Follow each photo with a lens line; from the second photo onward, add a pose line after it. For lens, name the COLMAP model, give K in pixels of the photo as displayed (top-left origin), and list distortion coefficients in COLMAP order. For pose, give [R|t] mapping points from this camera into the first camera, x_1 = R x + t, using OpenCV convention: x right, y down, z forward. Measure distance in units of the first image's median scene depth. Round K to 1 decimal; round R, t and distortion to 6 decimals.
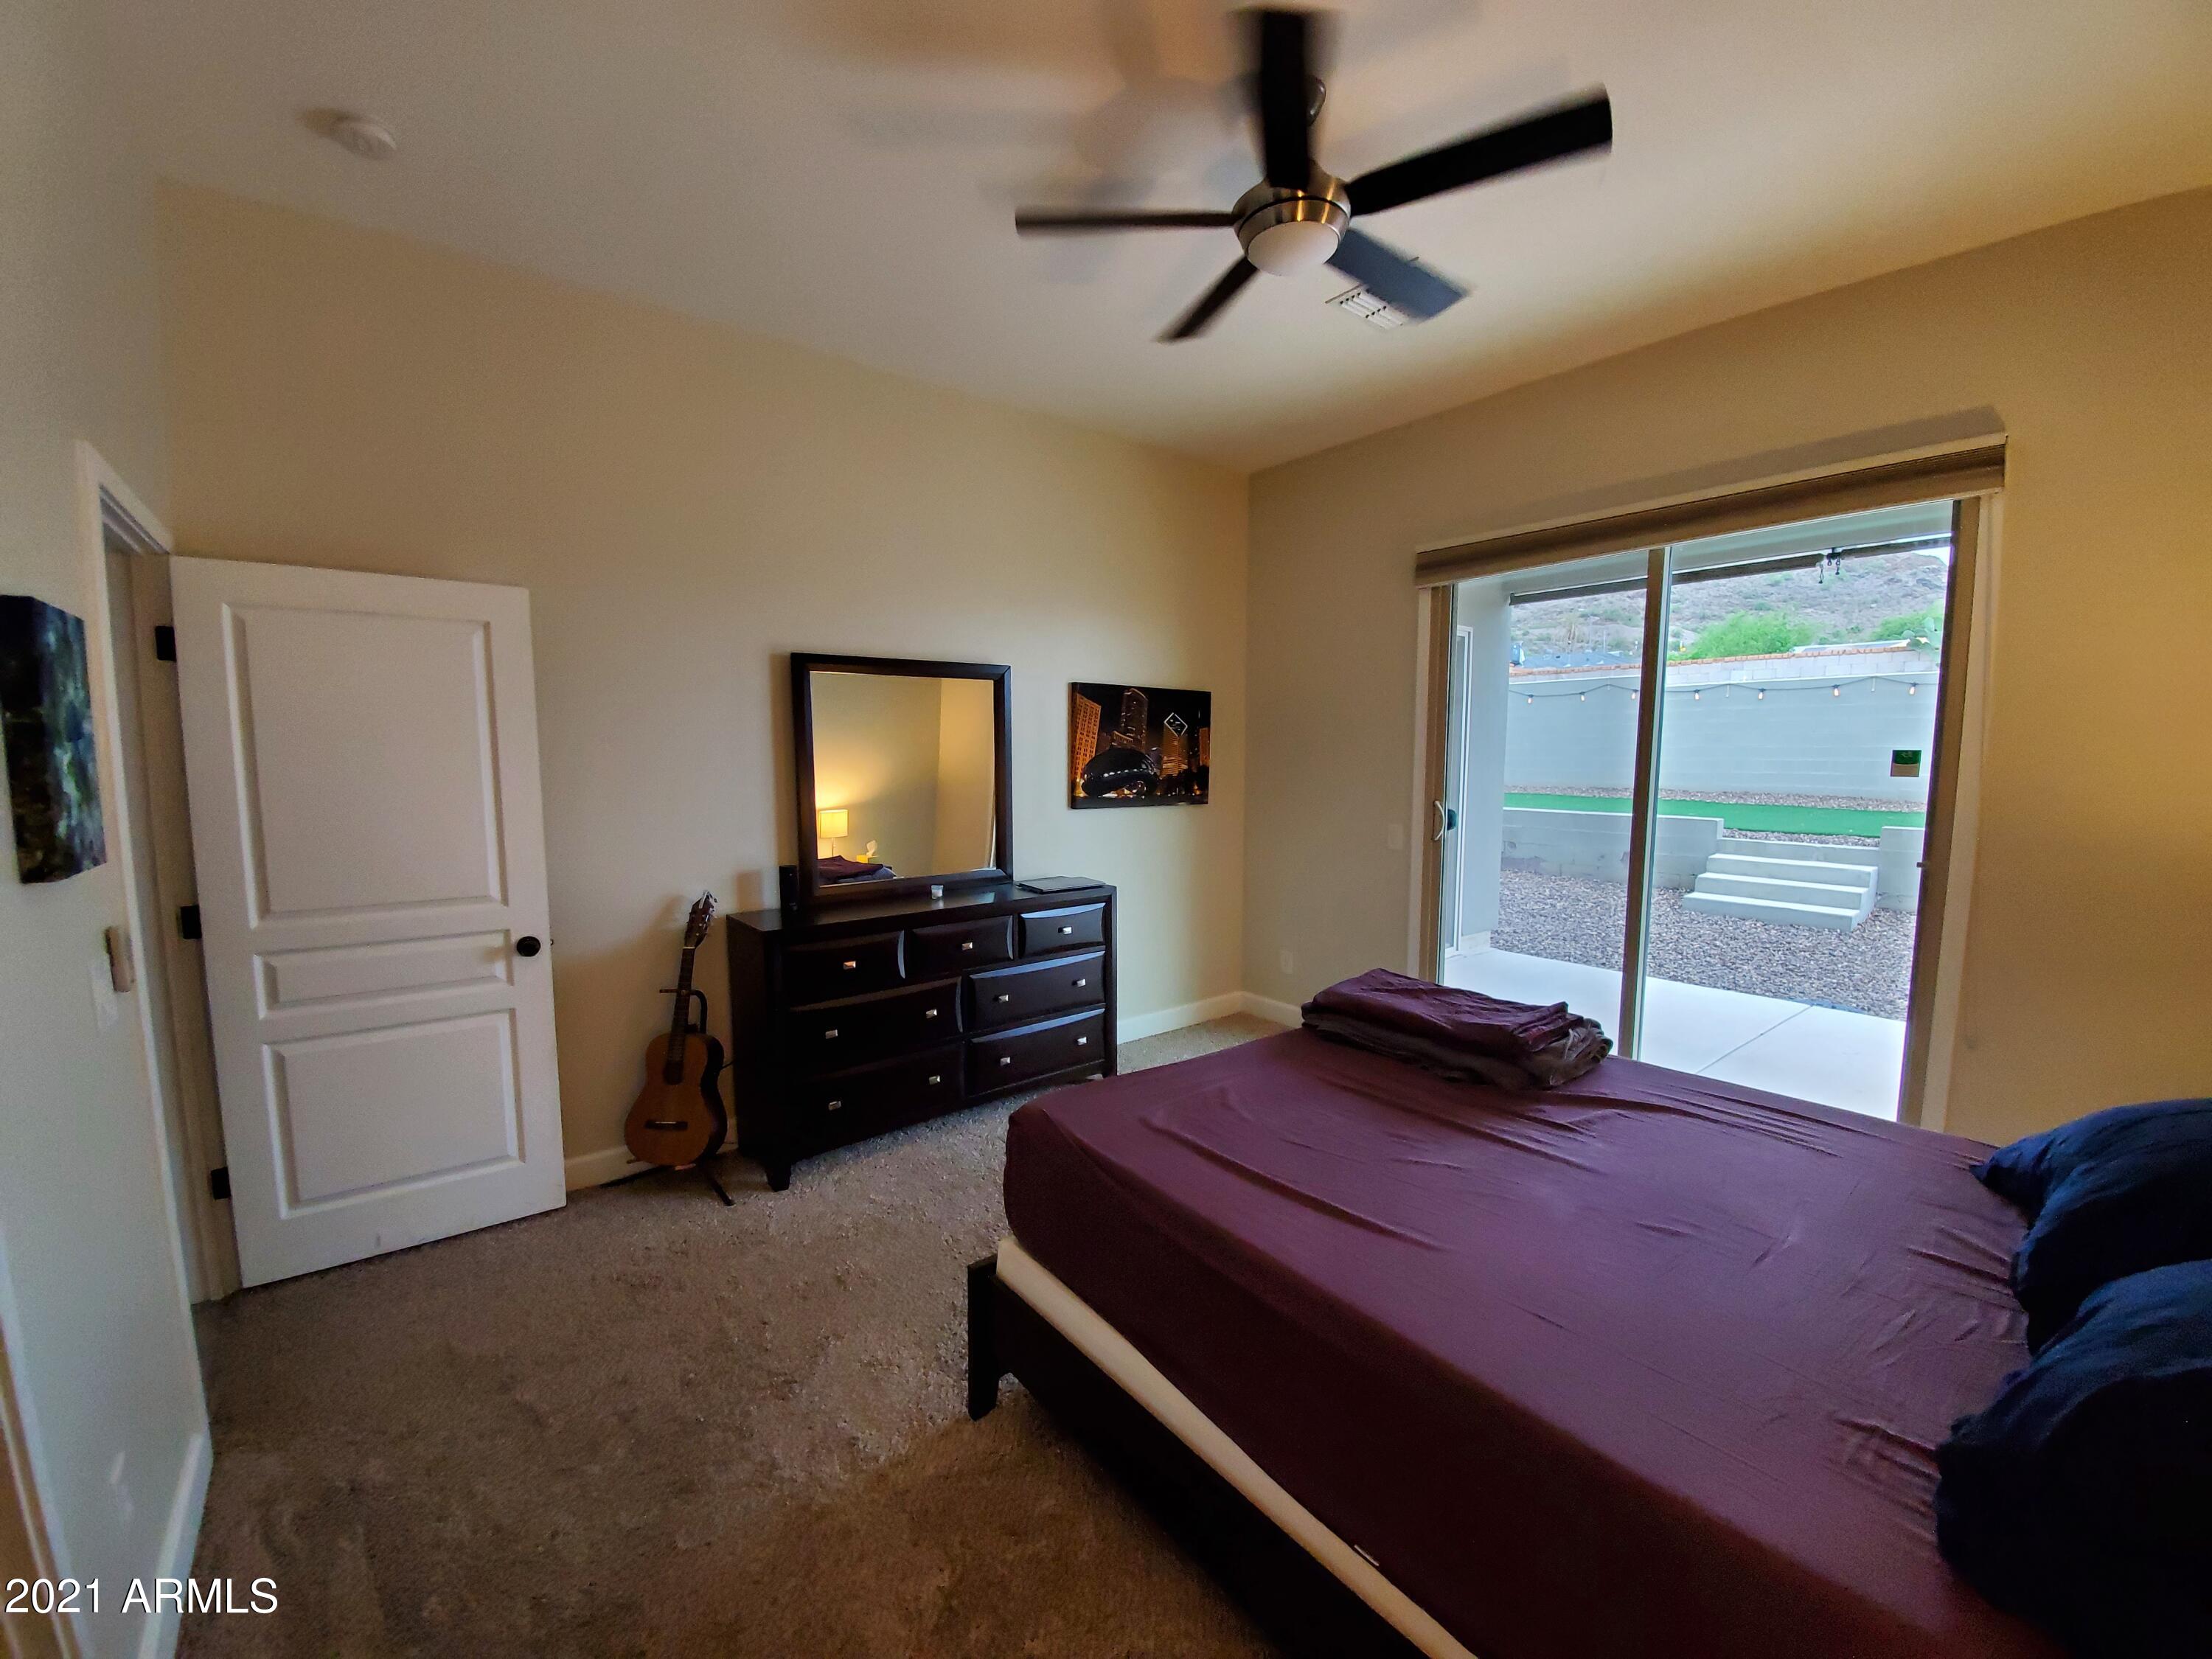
lens RADIAL K [[879.7, 0, 1089.3], [0, 879.7, 841.8], [0, 0, 1]] dist [0.009252, -0.016098]
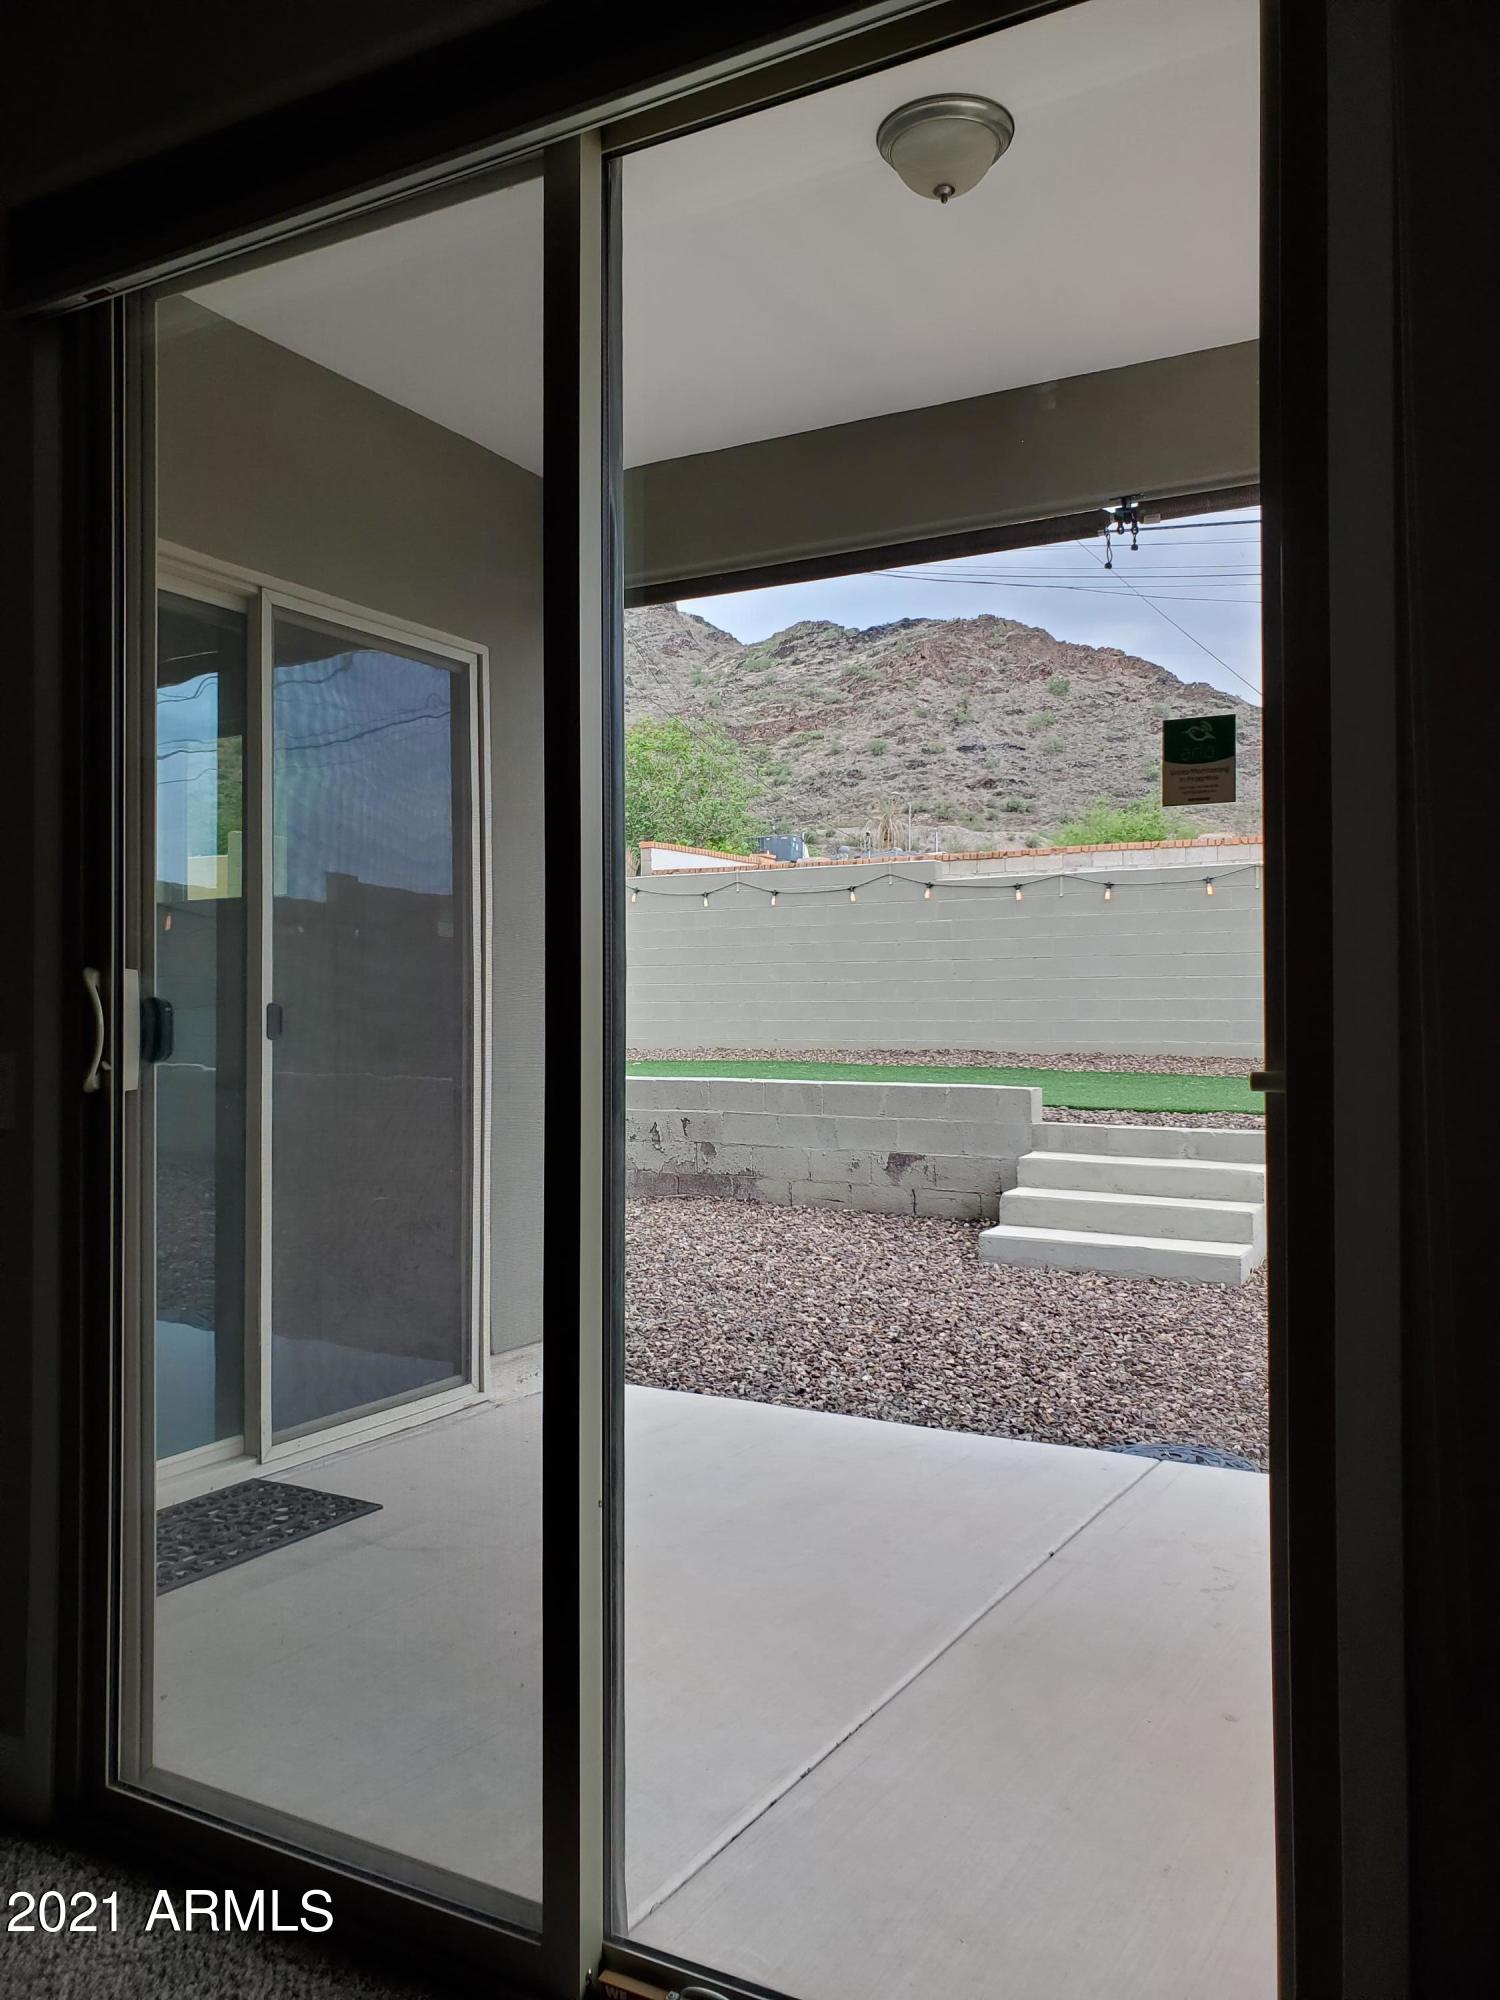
lens RADIAL K [[1519.5, 0, 748.4], [0, 1519.5, 956.2], [0, 0, 1]] dist [0.005362, -0.000823]
pose [[0.925483, 0.020945, 0.378210, 0.525169], [0.032501, 0.990397, -0.134379, 0.038697], [-0.377393, 0.136658, 0.915914, 0.522111]]
